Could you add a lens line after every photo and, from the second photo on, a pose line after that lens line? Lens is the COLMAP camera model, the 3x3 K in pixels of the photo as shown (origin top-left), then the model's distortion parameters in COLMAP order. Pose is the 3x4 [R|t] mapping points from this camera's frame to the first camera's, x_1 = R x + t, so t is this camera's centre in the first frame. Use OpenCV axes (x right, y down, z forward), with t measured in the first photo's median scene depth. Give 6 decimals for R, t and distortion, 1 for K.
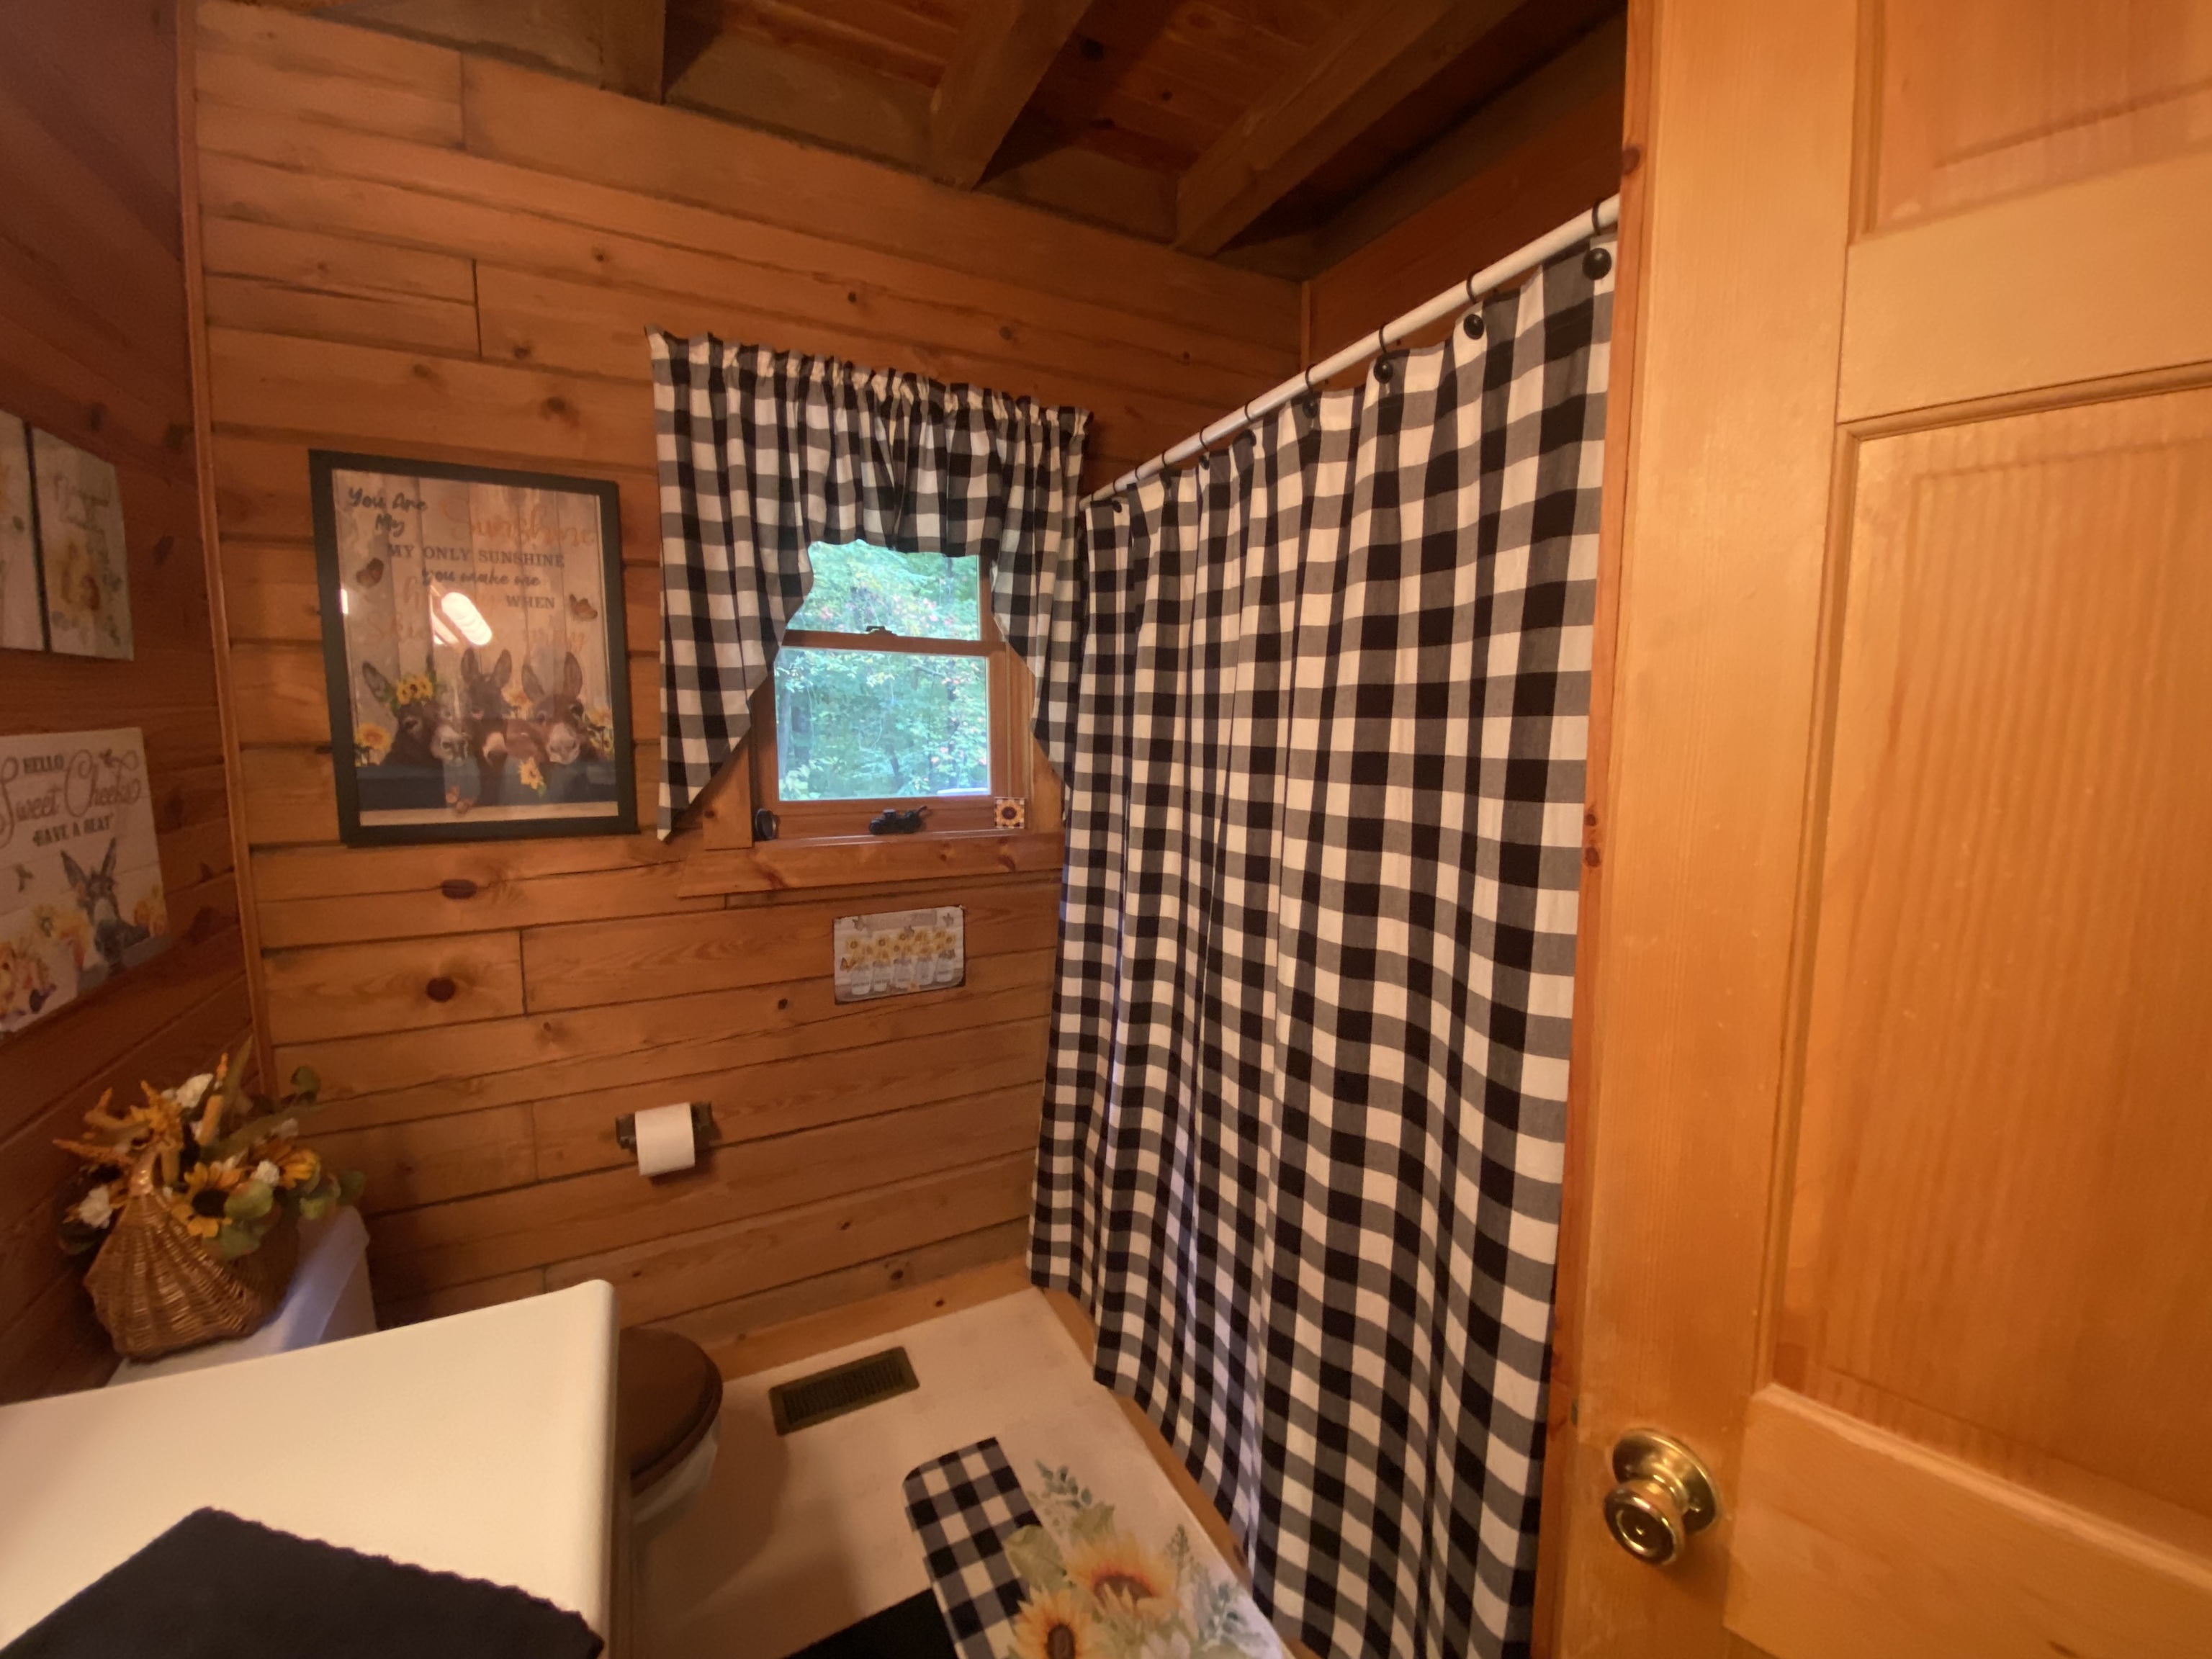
lens RADIAL K [[896.4, 0, 1102.0], [0, 896.4, 827.4], [0, 0, 1]] dist [0.033379, -0.026832]
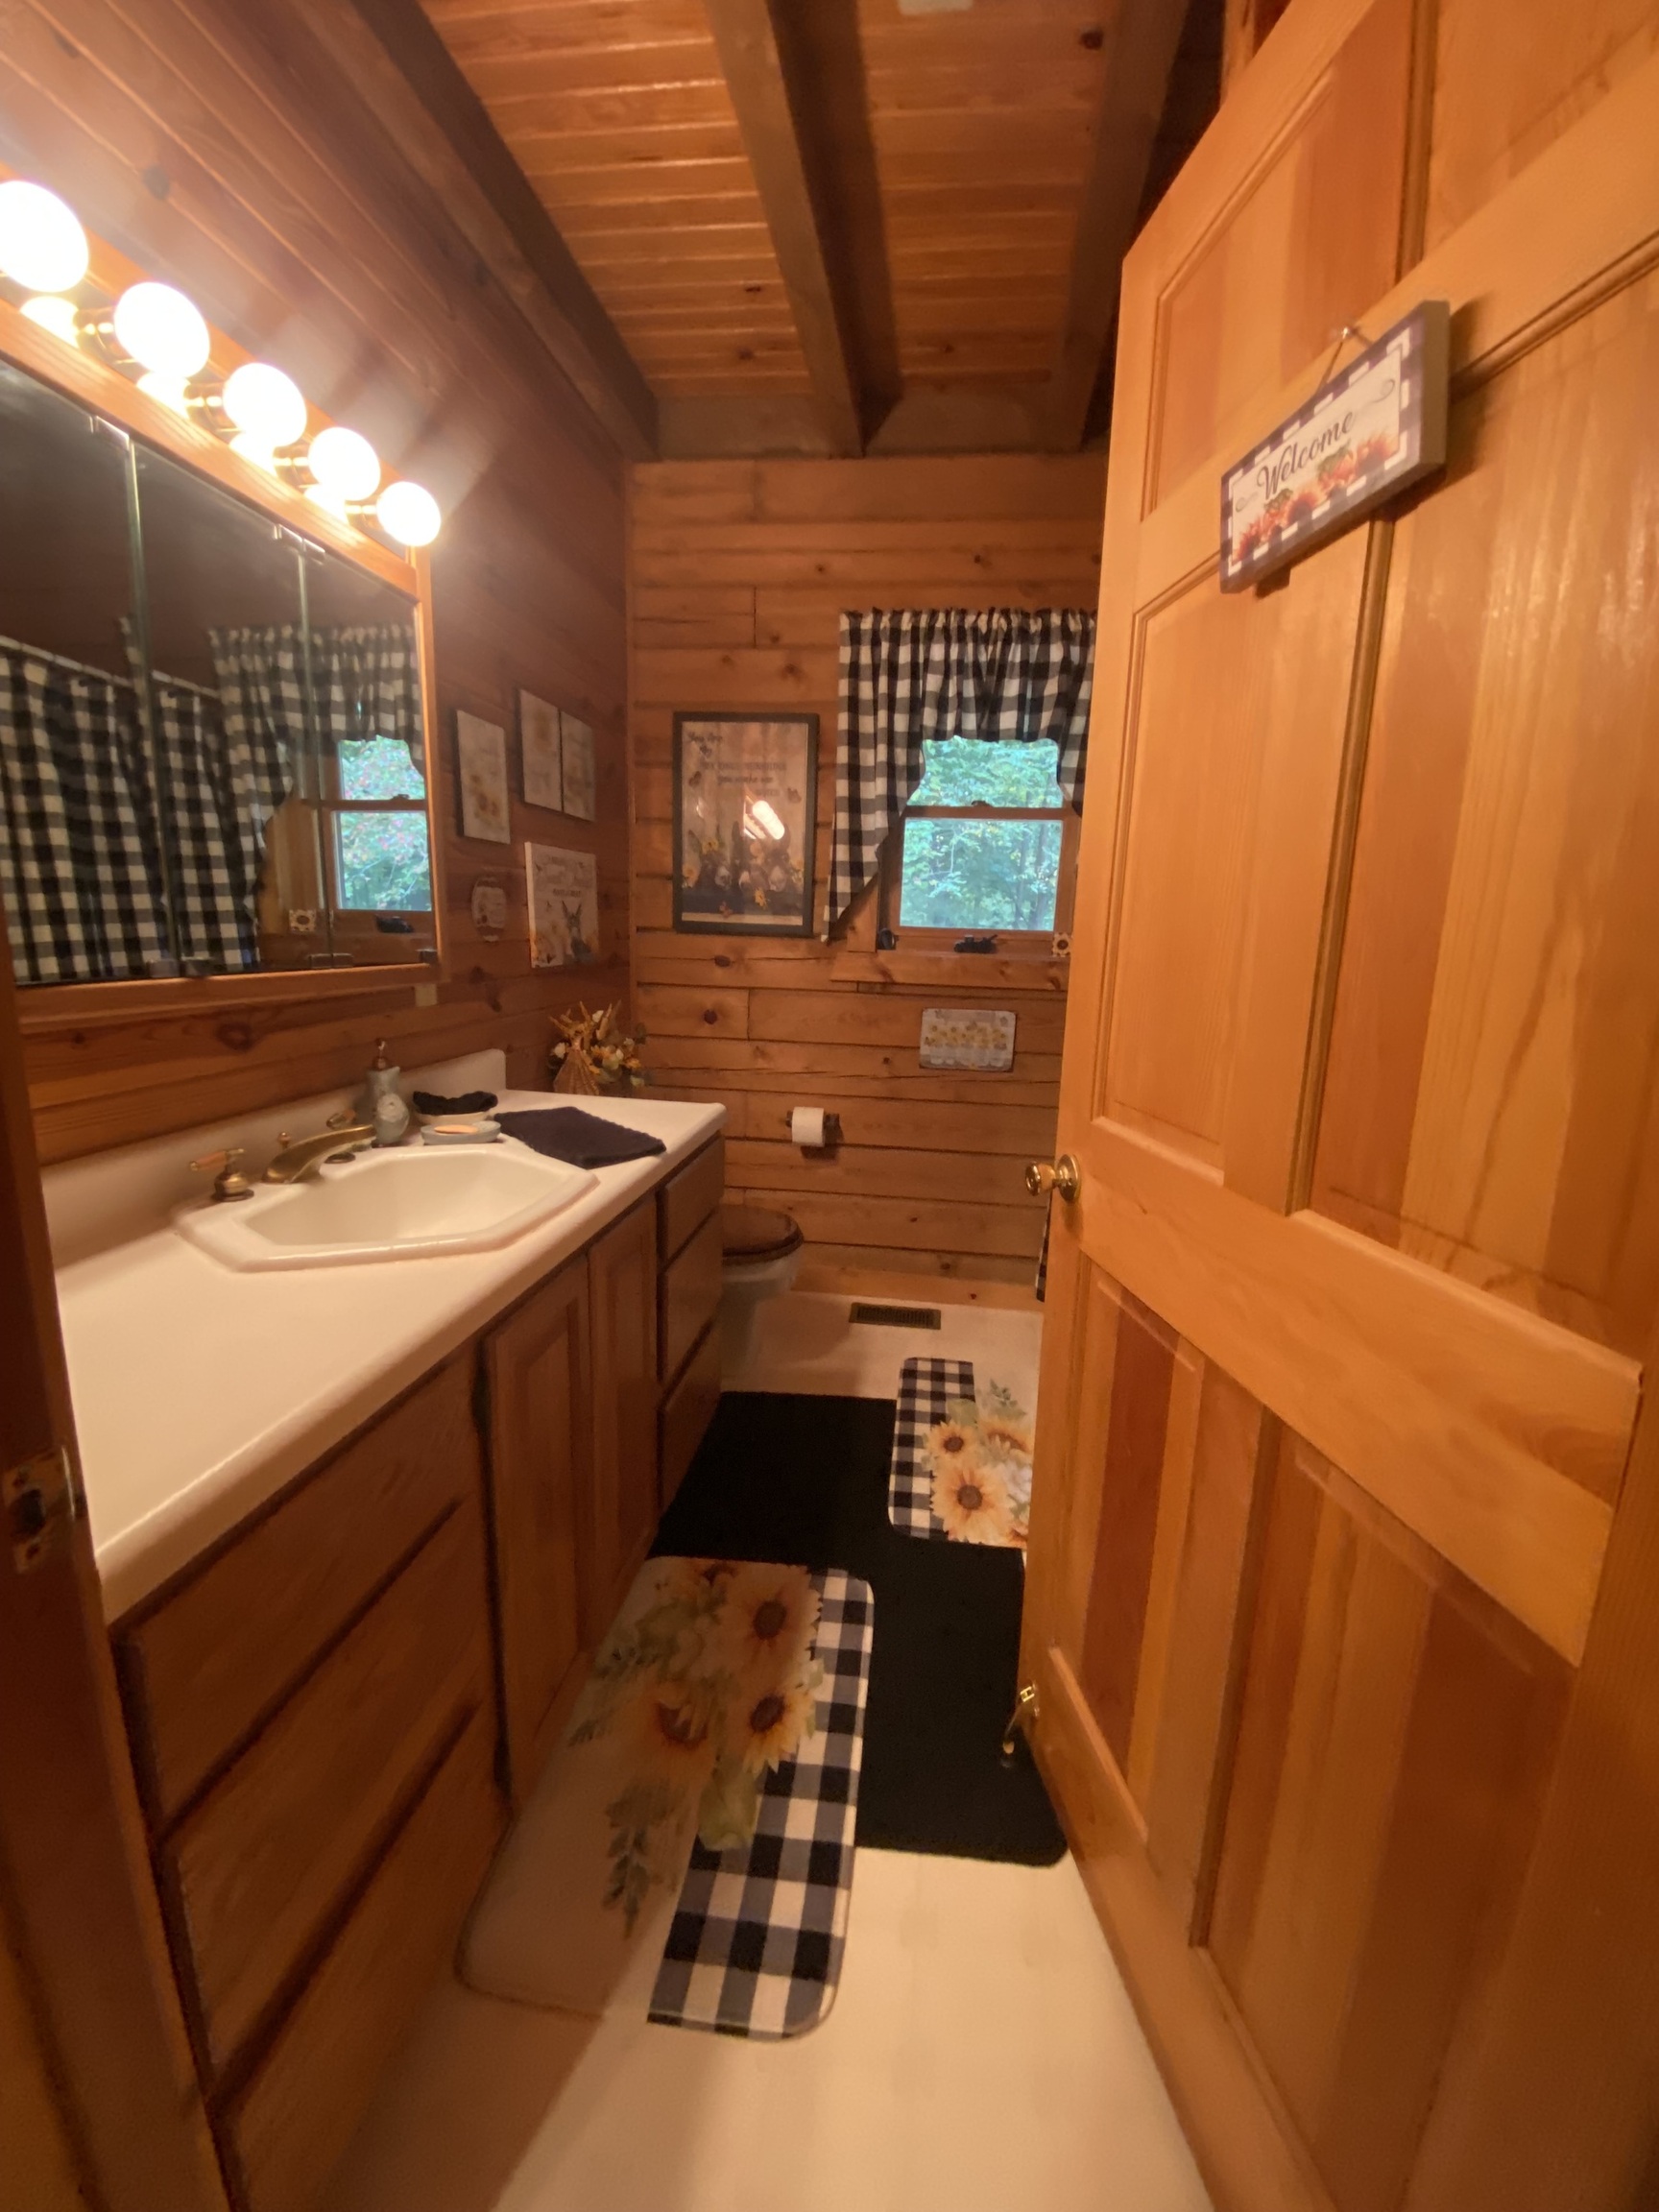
lens RADIAL K [[906.5, 0, 838.9], [0, 906.5, 1136.8], [0, 0, 1]] dist [0.003887, -0.013801]
pose [[0.822107, 0.150751, -0.549012, 0.495096], [-0.099972, 0.987548, 0.121465, 0.164157], [0.560487, -0.044971, 0.826941, -0.351302]]
